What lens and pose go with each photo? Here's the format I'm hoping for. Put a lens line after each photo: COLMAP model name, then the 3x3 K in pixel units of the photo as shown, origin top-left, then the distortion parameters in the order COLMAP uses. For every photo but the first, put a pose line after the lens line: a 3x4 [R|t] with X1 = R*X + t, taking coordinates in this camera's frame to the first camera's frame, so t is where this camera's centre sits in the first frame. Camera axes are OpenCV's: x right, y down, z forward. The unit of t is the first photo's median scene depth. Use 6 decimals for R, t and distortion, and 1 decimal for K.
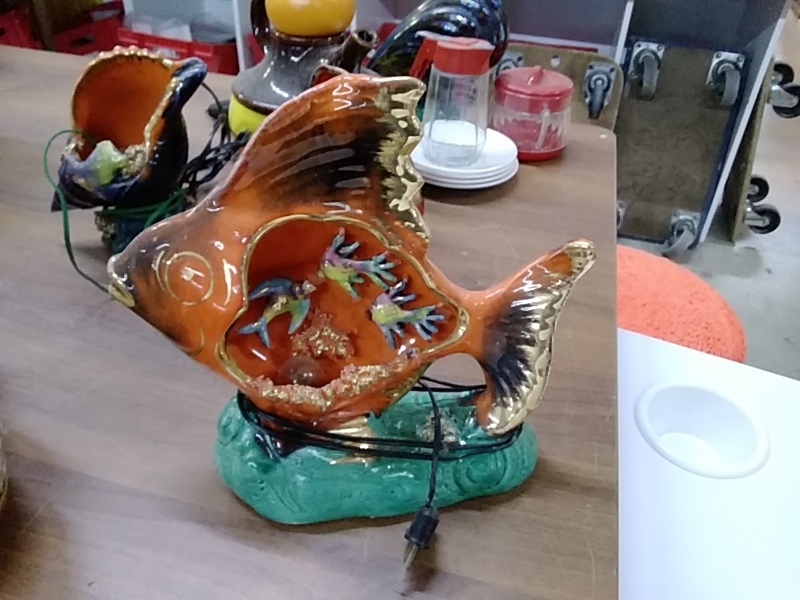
lens RADIAL K [[647.4, 0, 400.0], [0, 647.4, 300.0], [0, 0, 1]] dist [-0.032920, -0.005025]
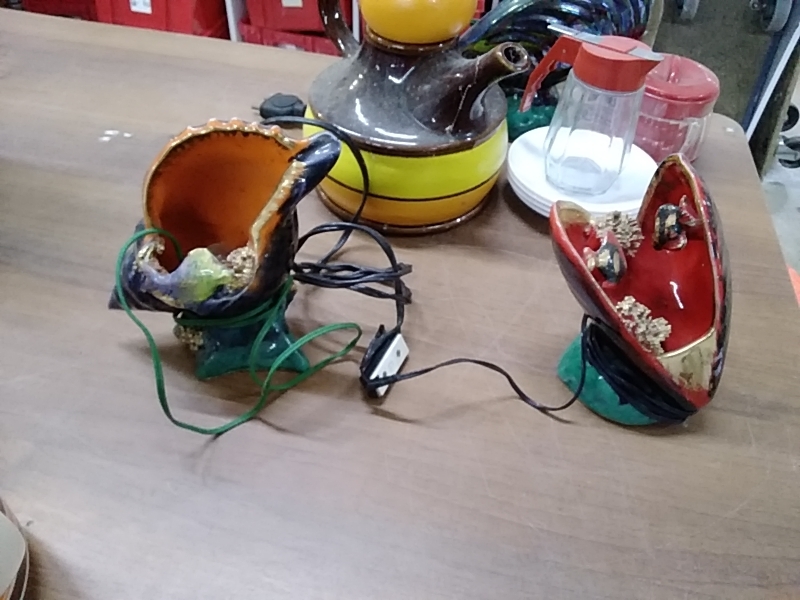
lens RADIAL K [[643.0, 0, 403.8], [0, 643.0, 288.7], [0, 0, 1]] dist [-0.008312, -0.002404]
pose [[0.997496, -0.034448, 0.061767, -0.083952], [0.024908, 0.988514, 0.149061, -0.092159], [-0.066193, -0.147150, 0.986897, 0.081041]]
